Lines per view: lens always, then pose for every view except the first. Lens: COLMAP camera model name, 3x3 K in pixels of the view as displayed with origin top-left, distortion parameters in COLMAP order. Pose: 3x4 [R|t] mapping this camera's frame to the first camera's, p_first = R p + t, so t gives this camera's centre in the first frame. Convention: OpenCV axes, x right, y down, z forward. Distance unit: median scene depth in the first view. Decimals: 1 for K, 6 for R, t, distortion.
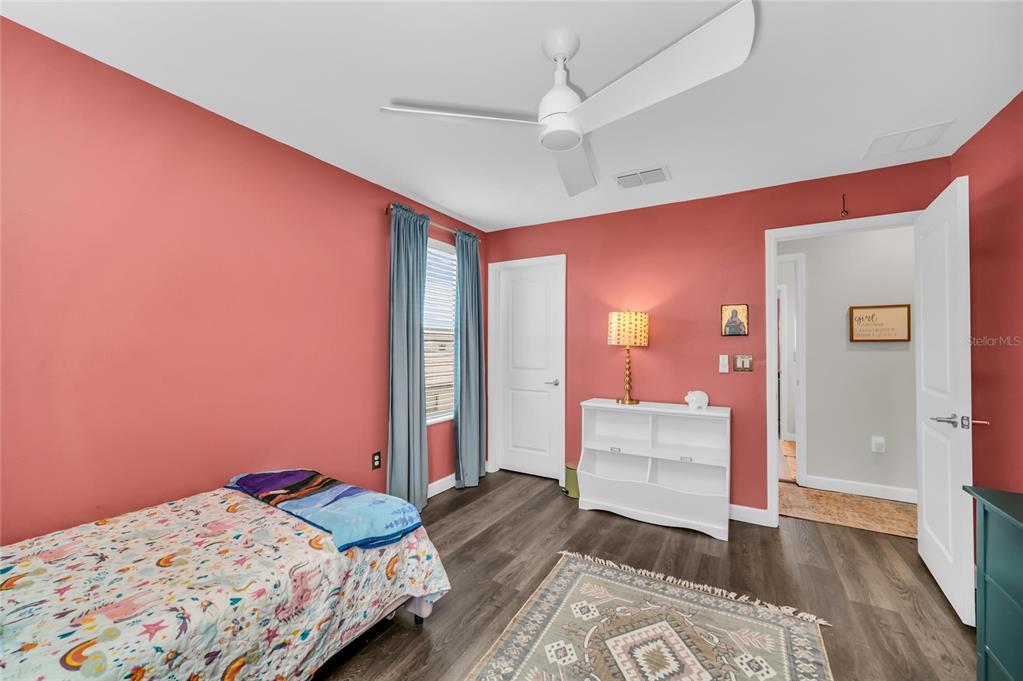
lens RADIAL K [[386.4, 0, 518.2], [0, 386.4, 345.8], [0, 0, 1]] dist [-0.001012, -0.000049]
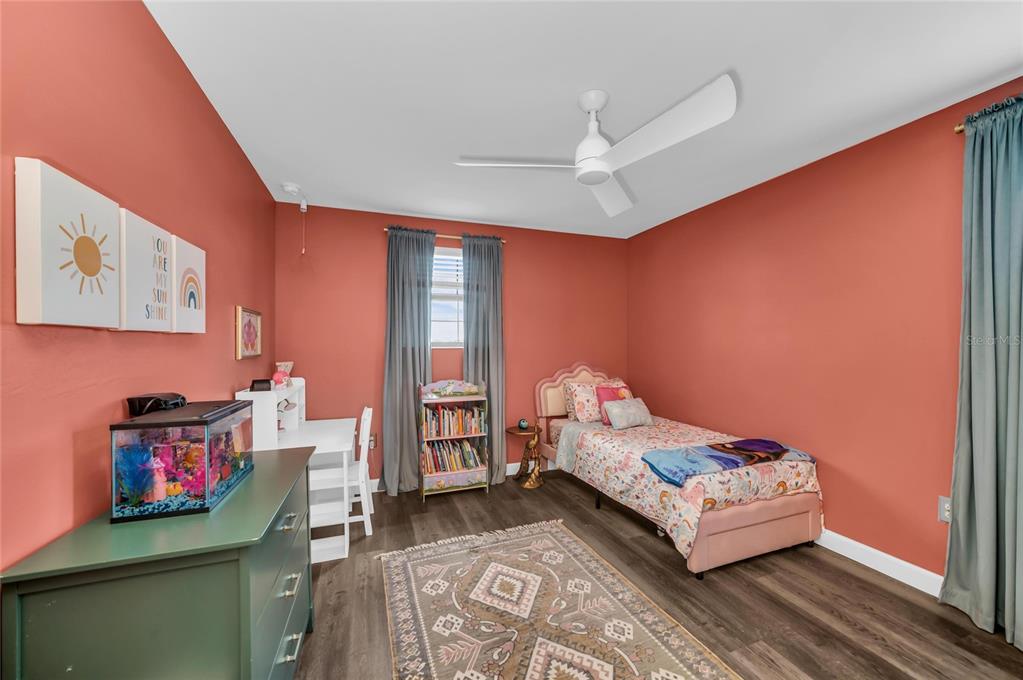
lens RADIAL K [[386.4, 0, 518.2], [0, 386.4, 345.3], [0, 0, 1]] dist [-0.001012, -0.000049]
pose [[-0.625037, 0.000095, -0.780595, 1.211675], [0.005264, 0.999978, -0.004093, 0.007448], [0.780577, -0.006667, -0.625024, 1.571008]]
